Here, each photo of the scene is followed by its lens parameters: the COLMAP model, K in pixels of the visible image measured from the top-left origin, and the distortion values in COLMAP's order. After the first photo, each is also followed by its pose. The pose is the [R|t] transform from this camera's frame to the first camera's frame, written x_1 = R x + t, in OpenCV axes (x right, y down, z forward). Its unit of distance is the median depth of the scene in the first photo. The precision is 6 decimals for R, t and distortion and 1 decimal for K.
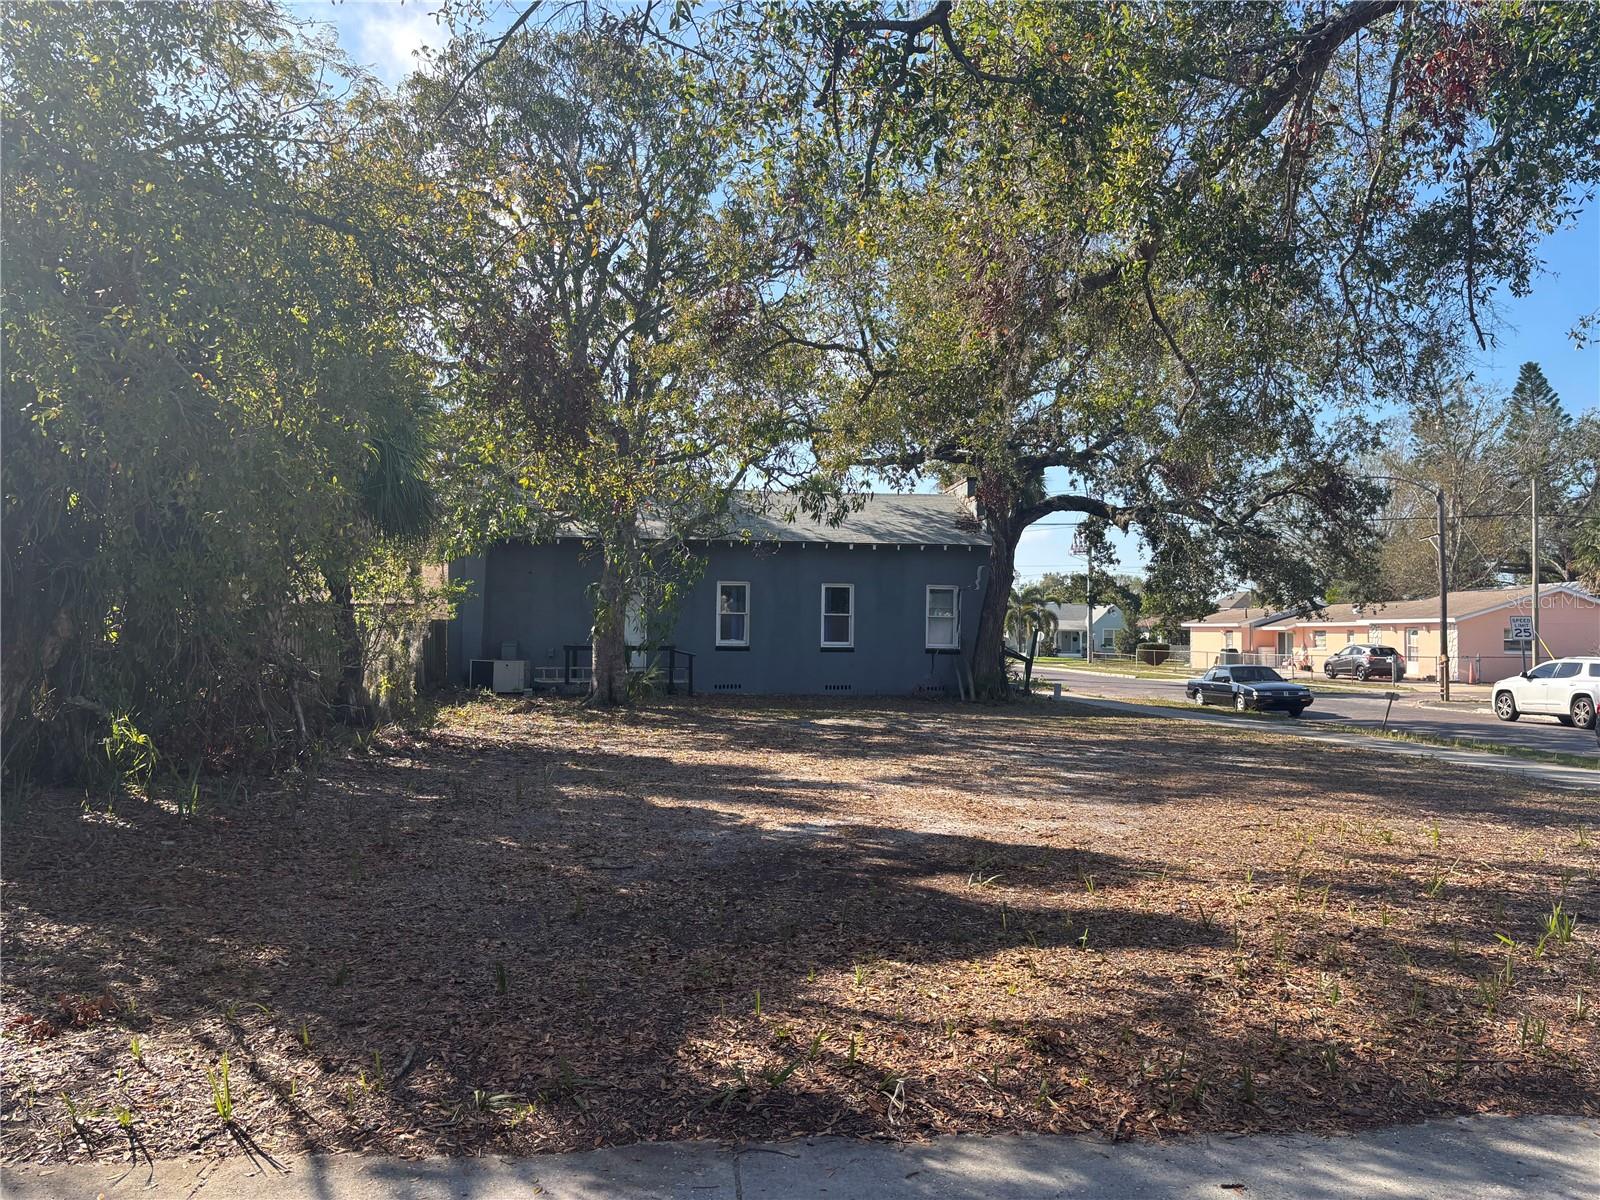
lens RADIAL K [[1191.4, 0, 800.0], [0, 1191.4, 600.0], [0, 0, 1]] dist [0.070010, -0.001633]
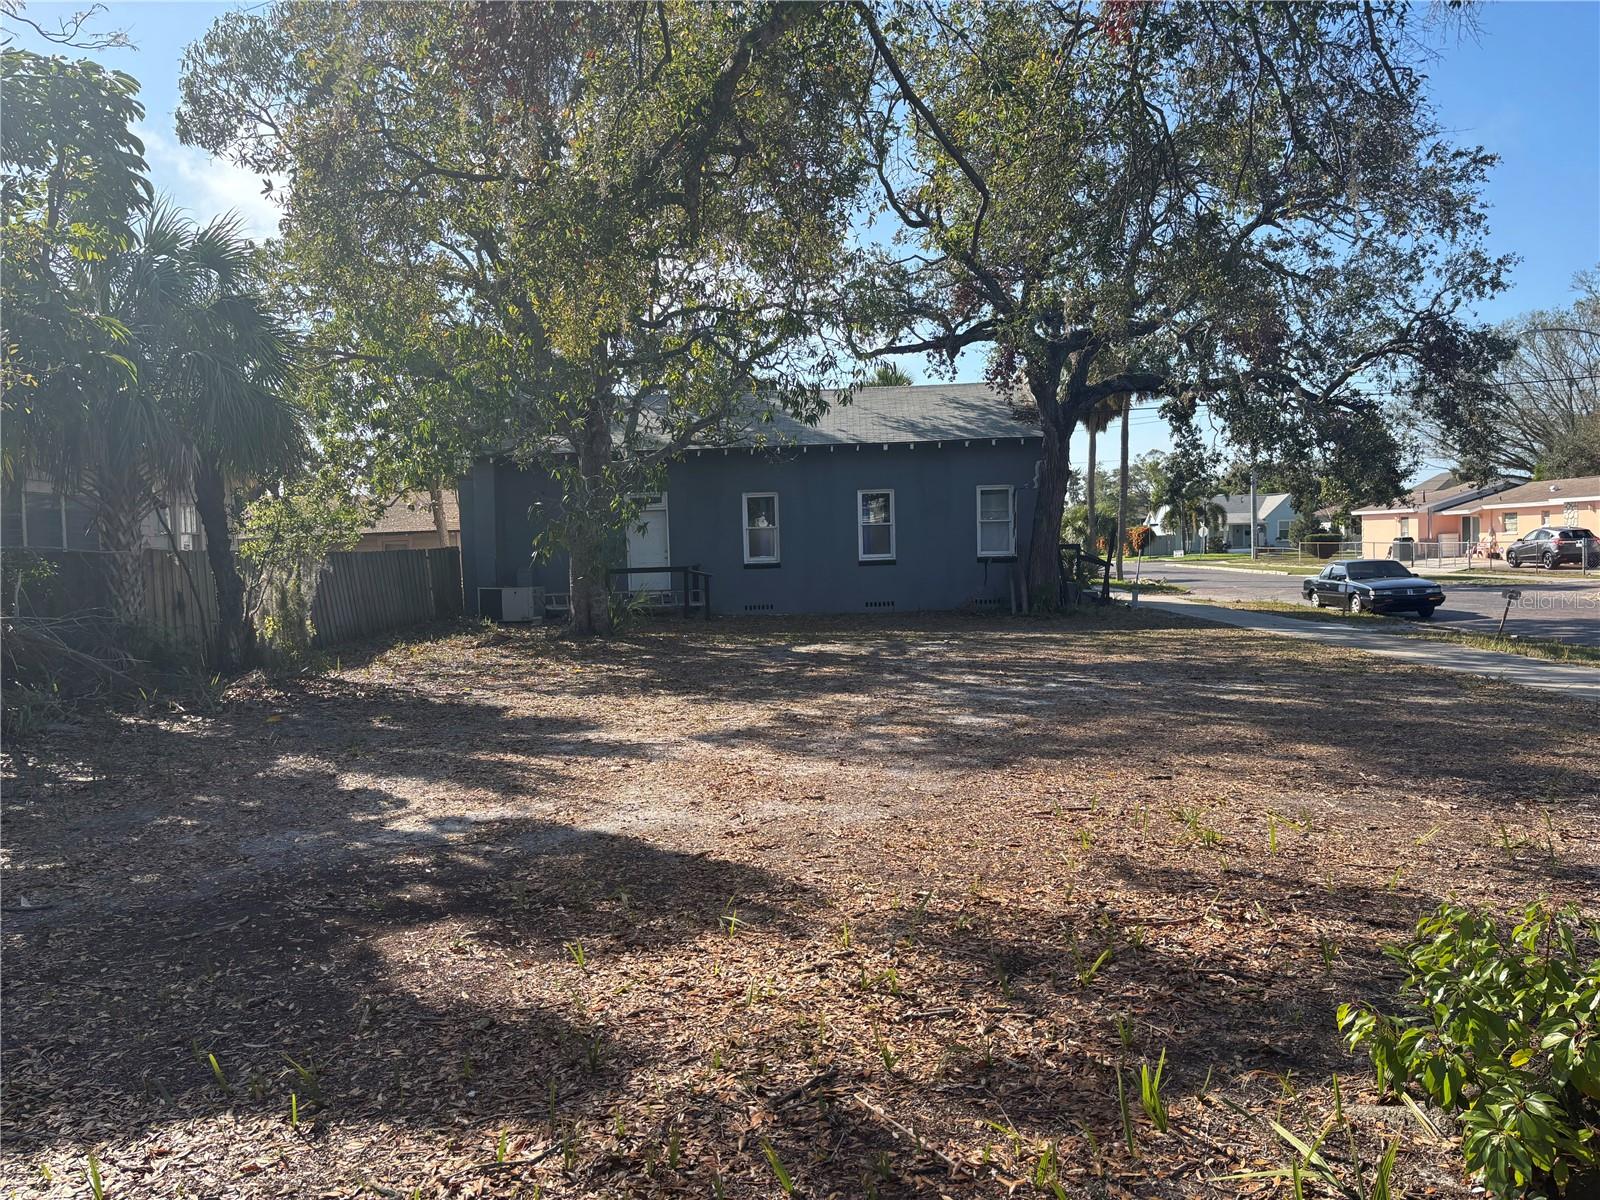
lens RADIAL K [[1220.5, 0, 800.0], [0, 1220.5, 600.0], [0, 0, 1]] dist [0.062952, 0.000020]
pose [[0.989704, -0.034125, -0.139004, 0.096362], [0.044538, 0.996373, 0.072501, 0.000358], [0.136026, -0.077945, 0.987634, 0.072386]]
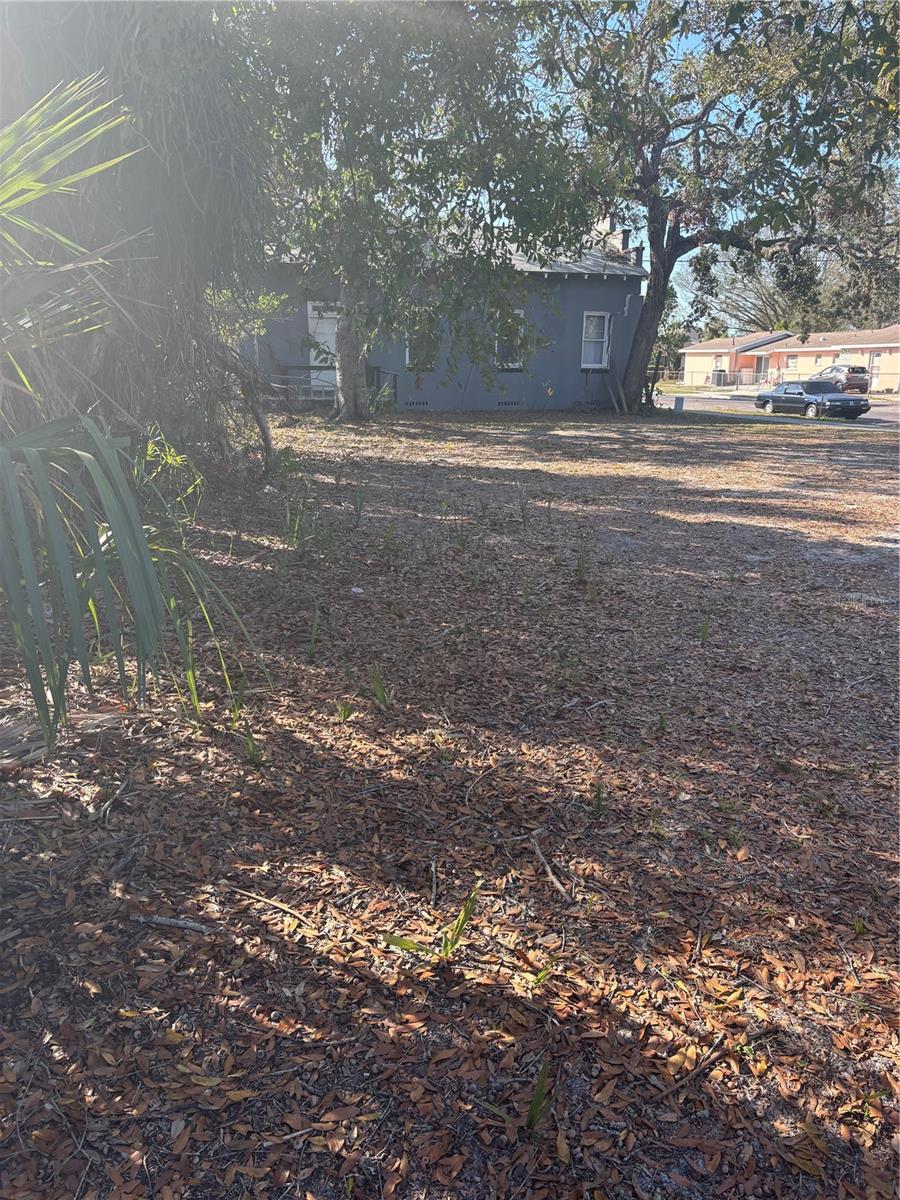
lens RADIAL K [[902.6, 0, 450.0], [0, 902.6, 600.0], [0, 0, 1]] dist [0.005712, 0.001017]
pose [[0.992006, -0.035790, 0.121006, -0.134610], [0.000124, 0.959211, 0.282690, 0.007728], [-0.126188, -0.280415, 0.951548, 0.096730]]
